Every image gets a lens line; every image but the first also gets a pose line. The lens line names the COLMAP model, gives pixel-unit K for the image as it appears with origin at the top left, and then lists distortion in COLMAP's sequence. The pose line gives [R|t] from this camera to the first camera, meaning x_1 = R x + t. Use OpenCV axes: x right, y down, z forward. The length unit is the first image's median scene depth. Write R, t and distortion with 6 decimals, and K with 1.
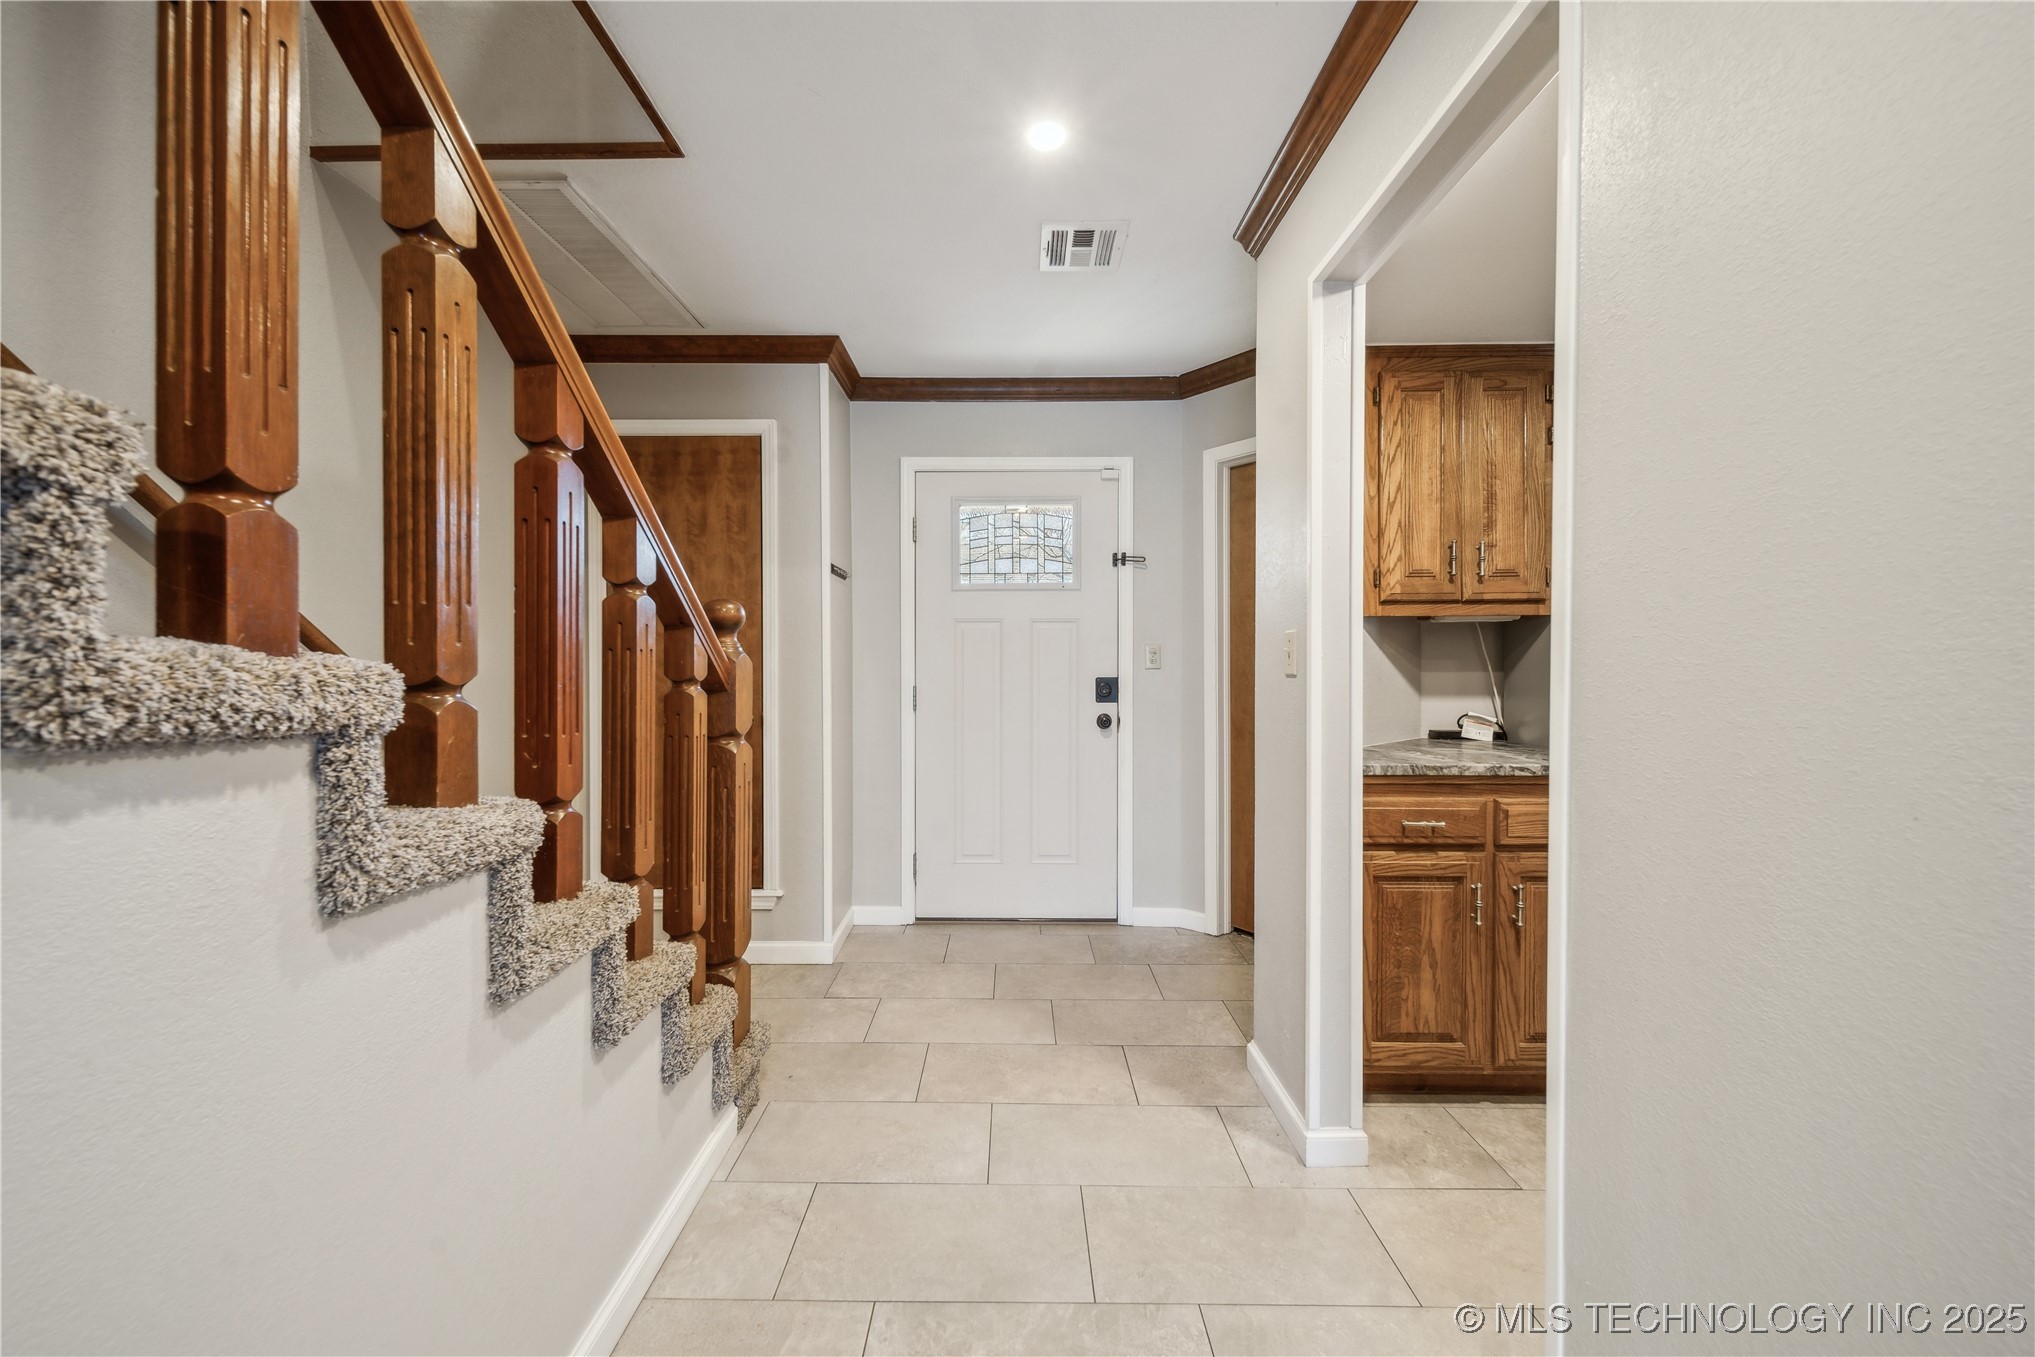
lens RADIAL K [[728.2, 0, 1005.2], [0, 728.2, 663.4], [0, 0, 1]] dist [0.006838, -0.000510]
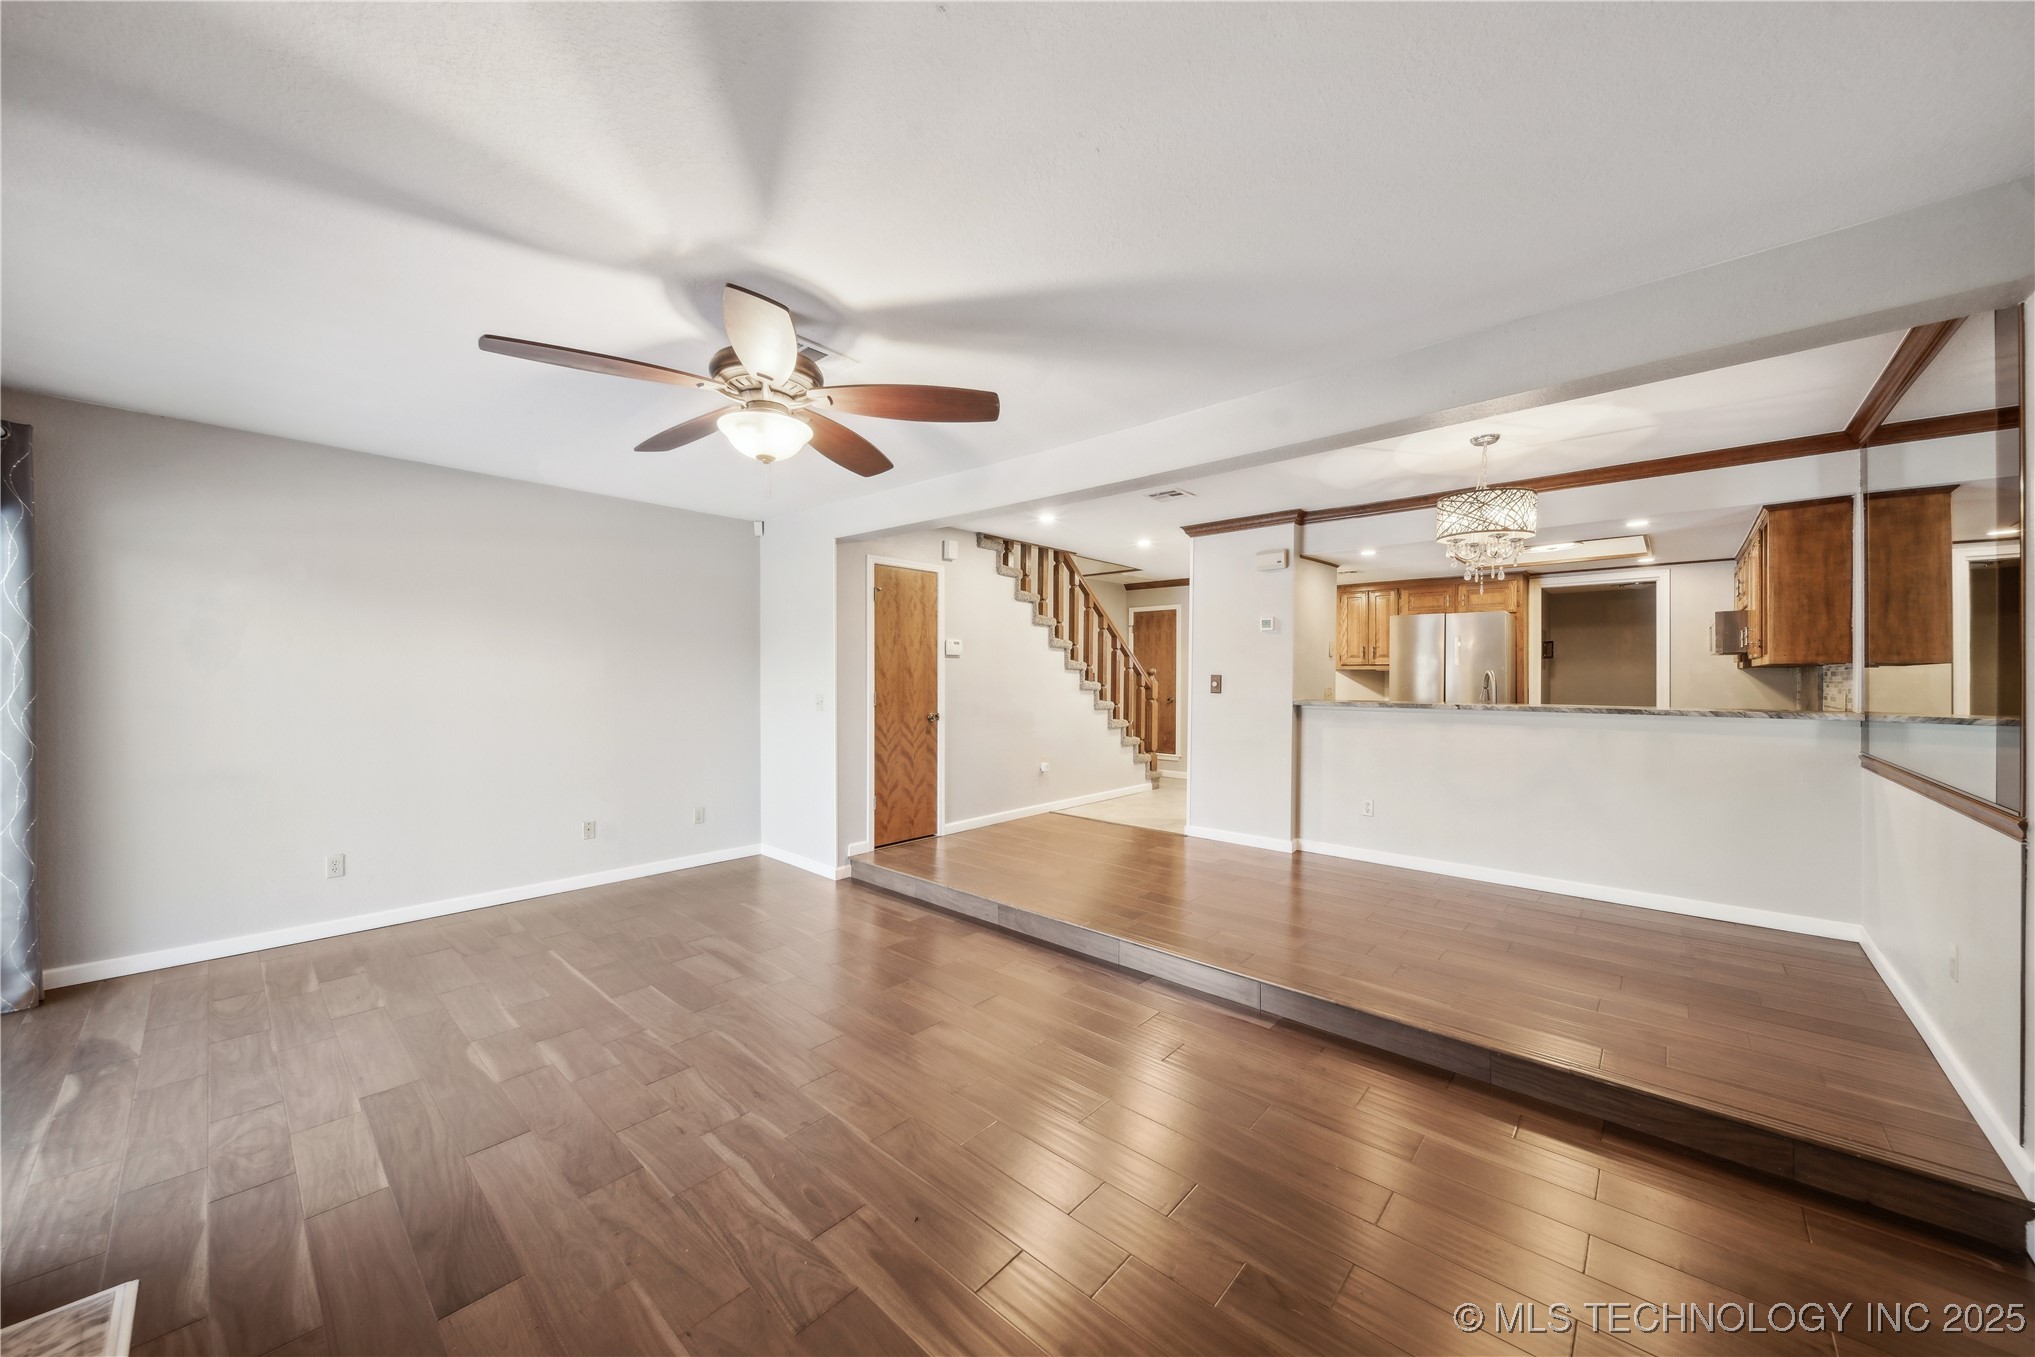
lens RADIAL K [[728.2, 0, 1010.8], [0, 728.2, 681.7], [0, 0, 1]] dist [0.006838, -0.000510]
pose [[0.750478, 0.010632, -0.660810, 2.123006], [-0.004522, 0.999930, 0.010952, -0.055417], [0.660880, -0.005231, 0.750474, -3.212341]]
